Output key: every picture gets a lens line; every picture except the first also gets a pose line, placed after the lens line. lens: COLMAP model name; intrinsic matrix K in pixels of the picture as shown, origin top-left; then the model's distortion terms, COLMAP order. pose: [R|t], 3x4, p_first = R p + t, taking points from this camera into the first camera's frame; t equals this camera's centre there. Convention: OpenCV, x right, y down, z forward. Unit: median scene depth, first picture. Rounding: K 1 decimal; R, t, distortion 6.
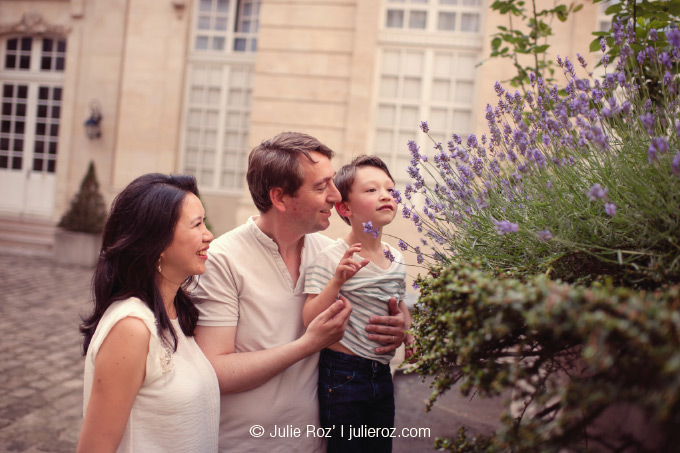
lens RADIAL K [[682.5, 0, 343.2], [0, 682.5, 233.7], [0, 0, 1]] dist [-0.106617, 0.116478]
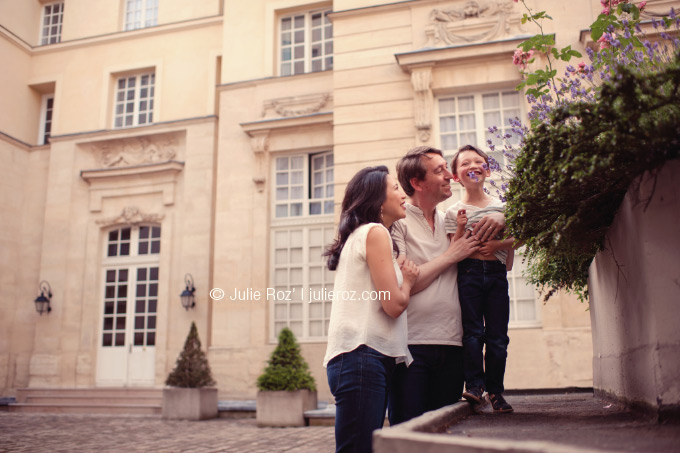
lens RADIAL K [[682.5, 0, 343.2], [0, 682.5, 233.7], [0, 0, 1]] dist [-0.106617, 0.116478]
pose [[0.989453, -0.121642, -0.078645, -0.022836], [0.097267, 0.960277, -0.261549, 0.068697], [0.107337, 0.251141, 0.961981, -0.087693]]
